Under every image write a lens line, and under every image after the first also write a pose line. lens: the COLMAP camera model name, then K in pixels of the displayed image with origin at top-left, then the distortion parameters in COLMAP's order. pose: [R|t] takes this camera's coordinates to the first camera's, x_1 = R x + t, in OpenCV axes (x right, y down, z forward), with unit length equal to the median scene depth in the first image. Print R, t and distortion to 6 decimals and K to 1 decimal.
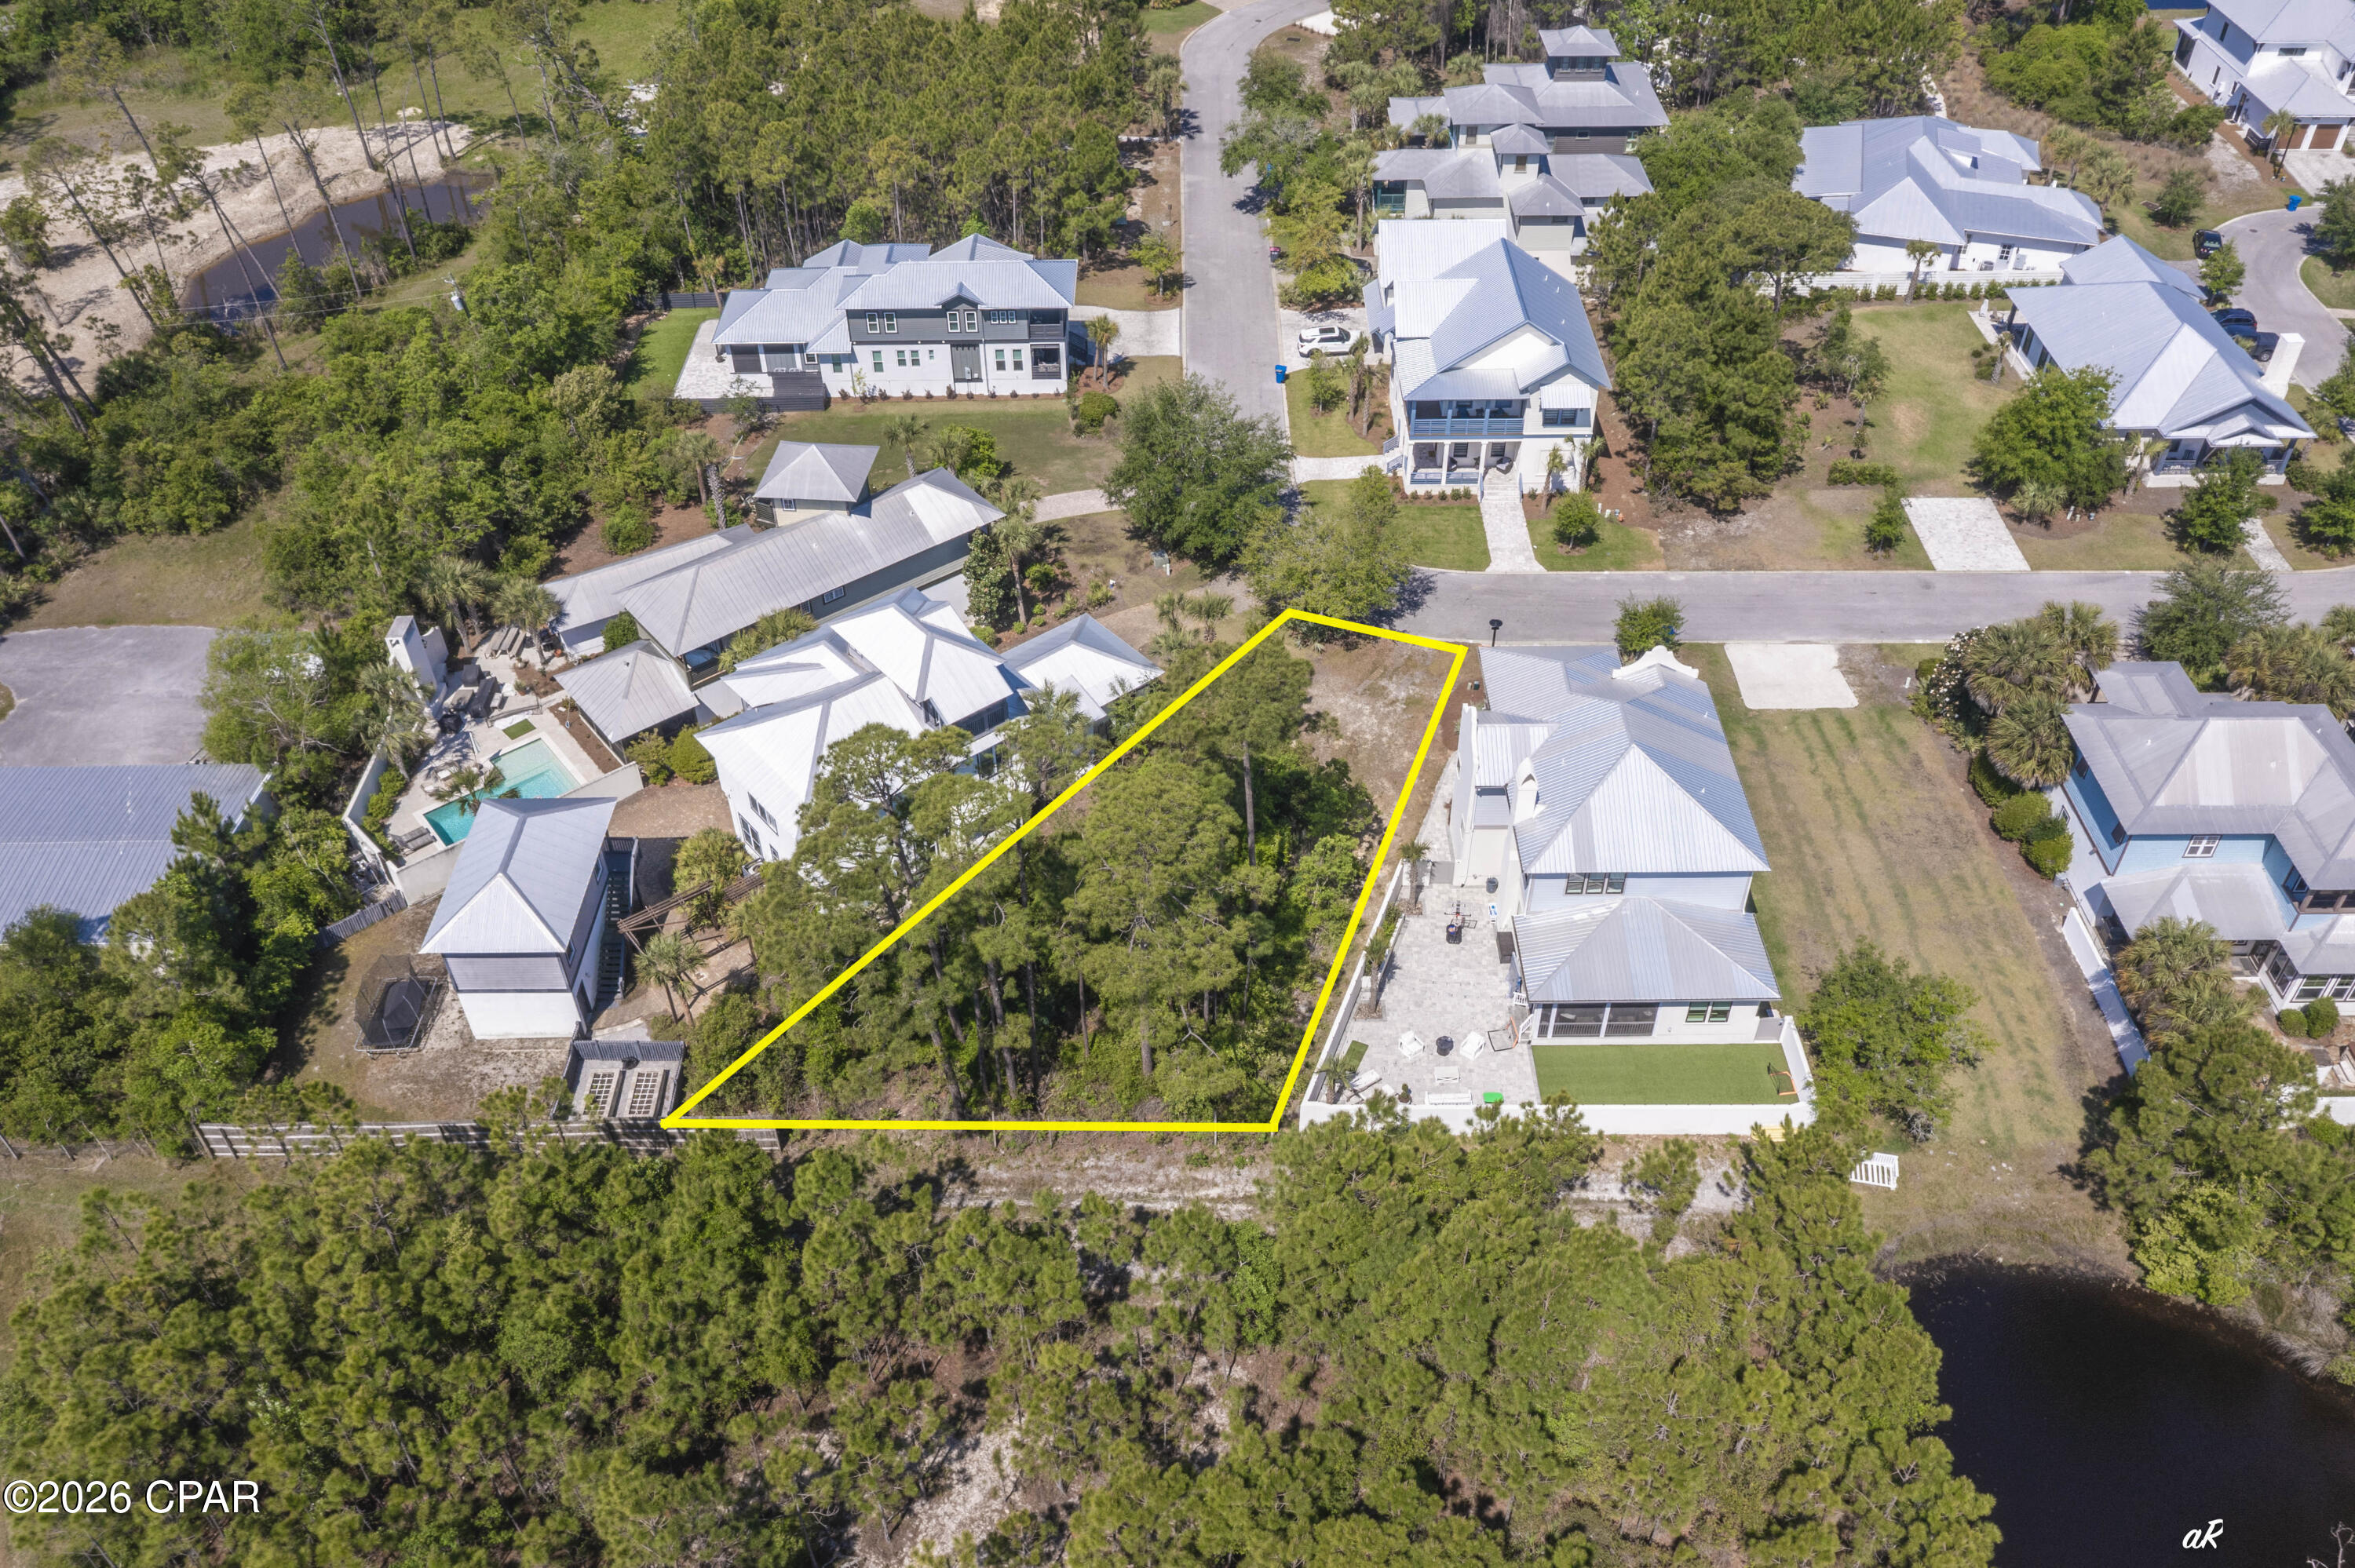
lens RADIAL K [[1891.8, 0, 1177.5], [0, 1891.8, 784.0], [0, 0, 1]] dist [-0.007186, -0.006243]
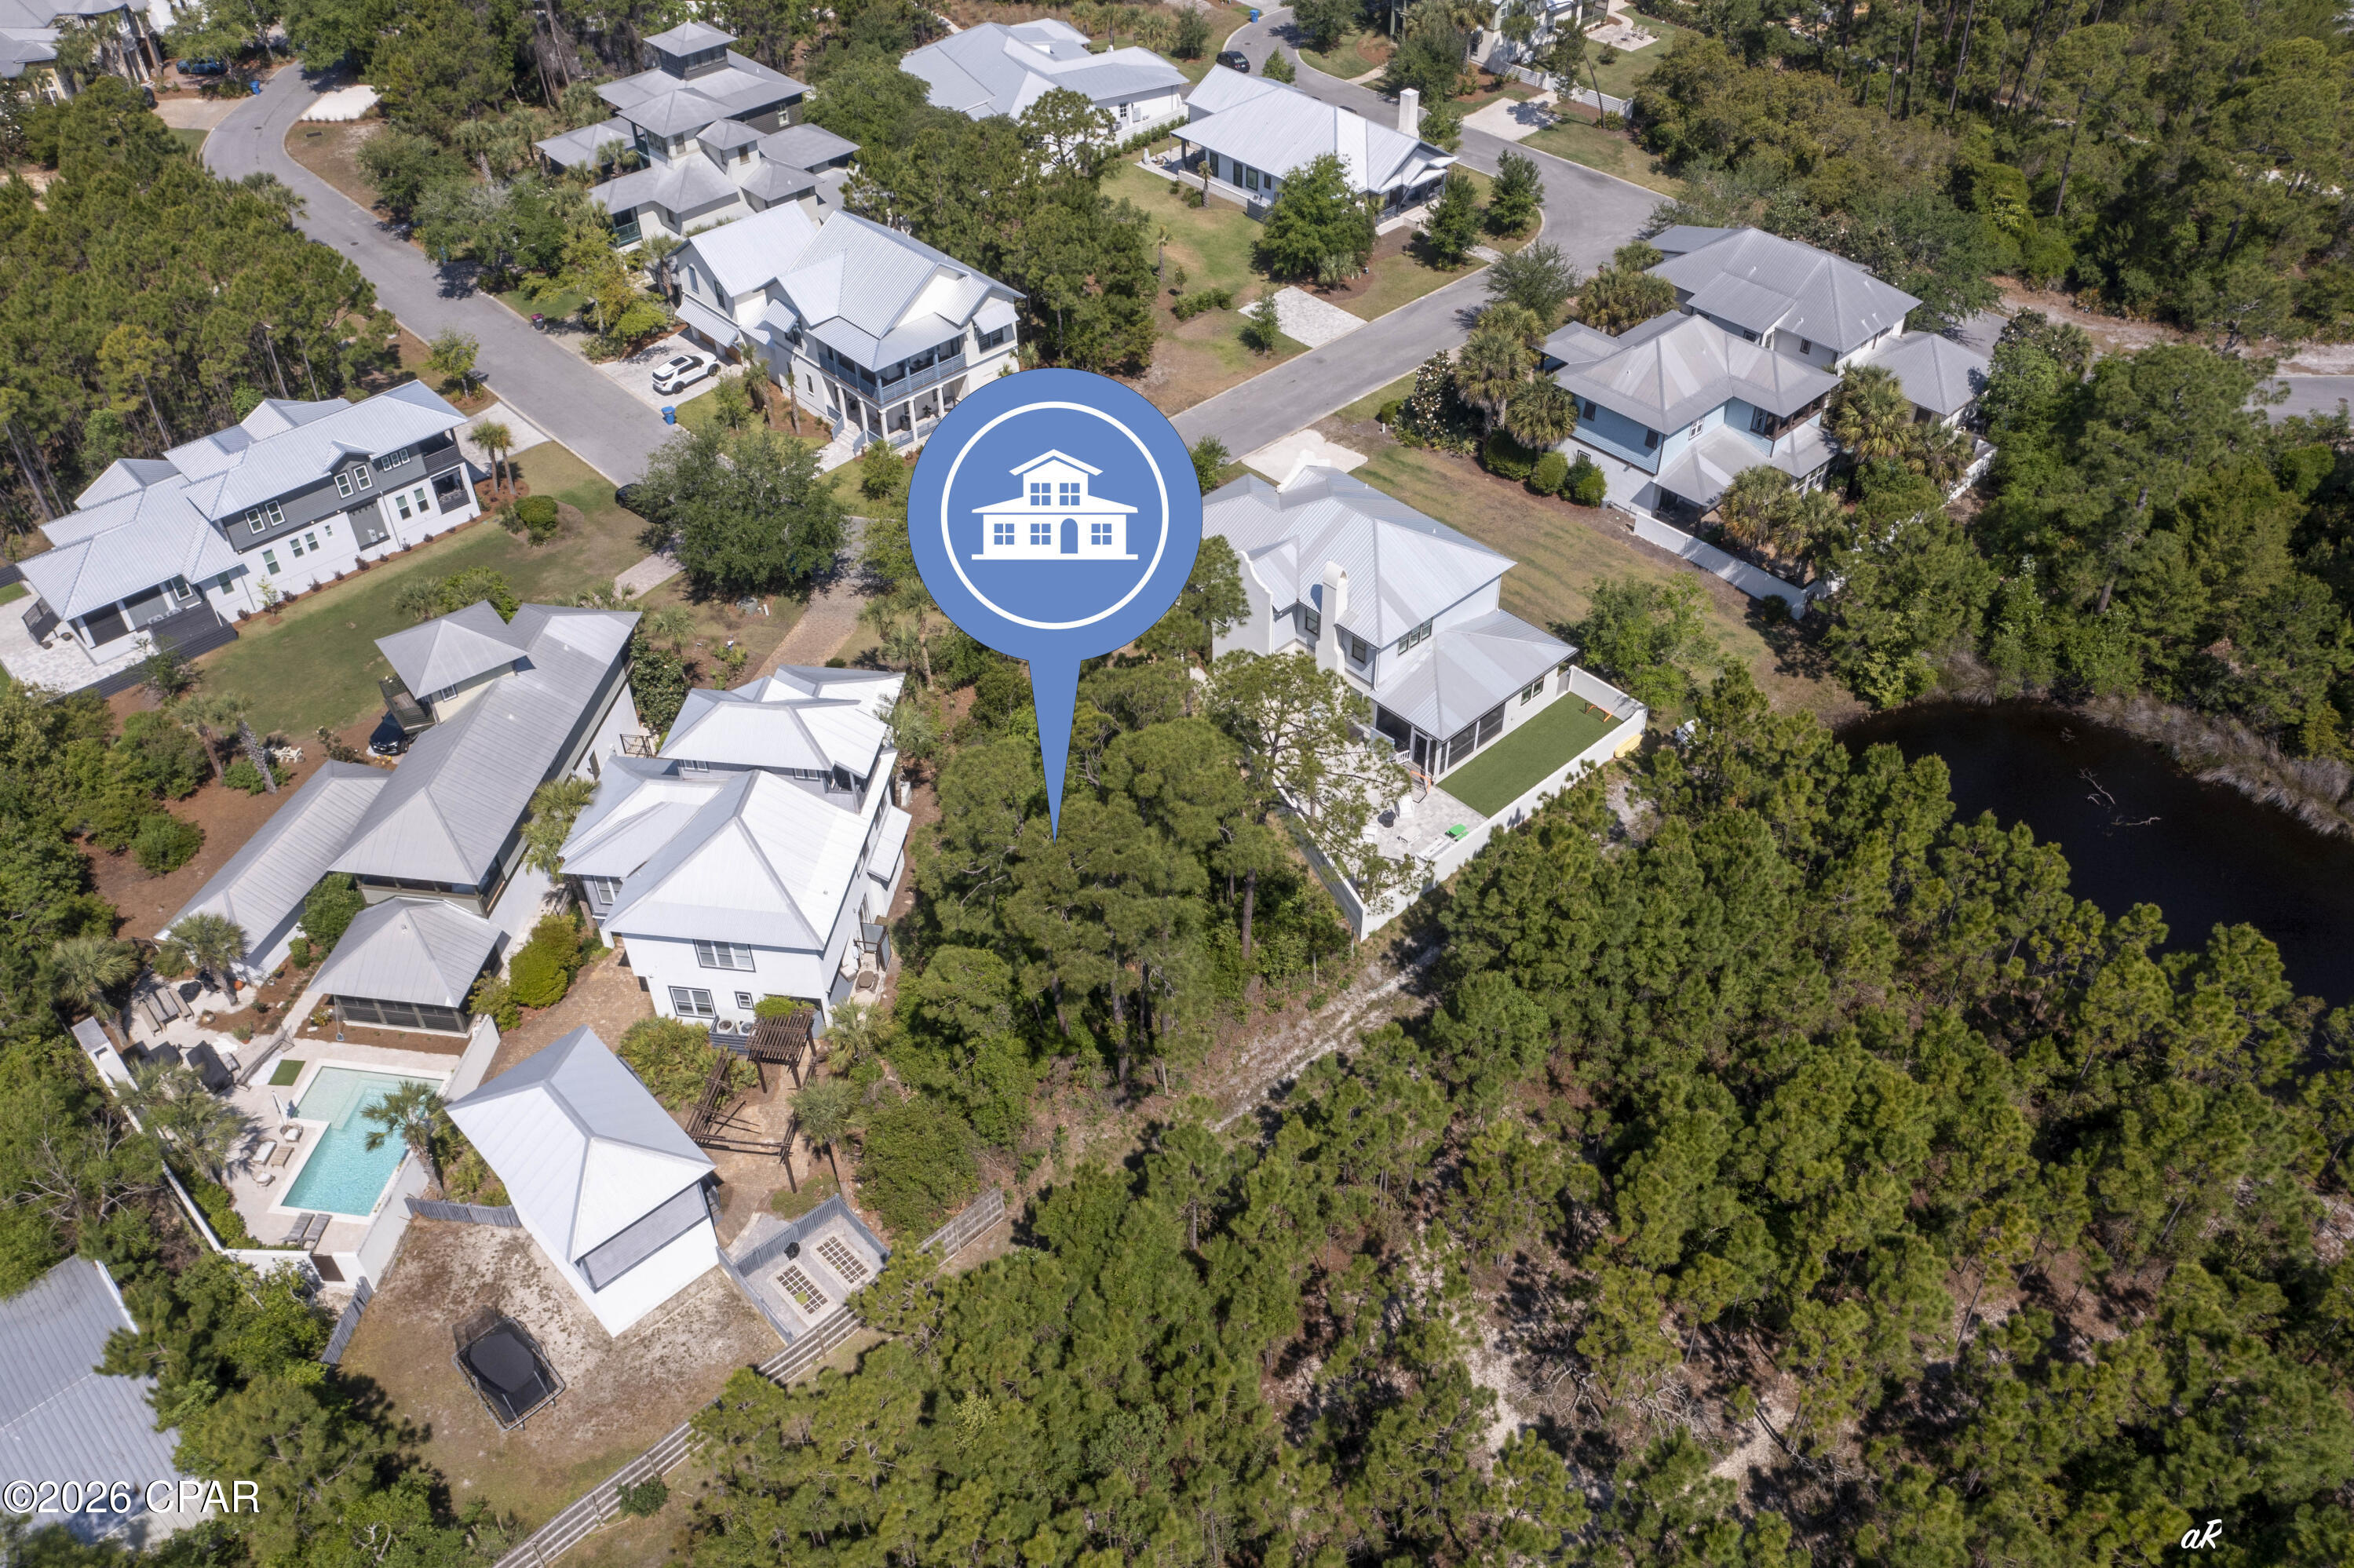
lens RADIAL K [[1891.1, 0, 1177.0], [0, 1891.1, 784.0], [0, 0, 1]] dist [-0.007186, -0.006243]
pose [[0.725645, -0.451188, 0.519488, -0.352614], [0.456816, 0.880501, 0.126635, -0.053836], [-0.514546, 0.145419, 0.845042, 0.069871]]
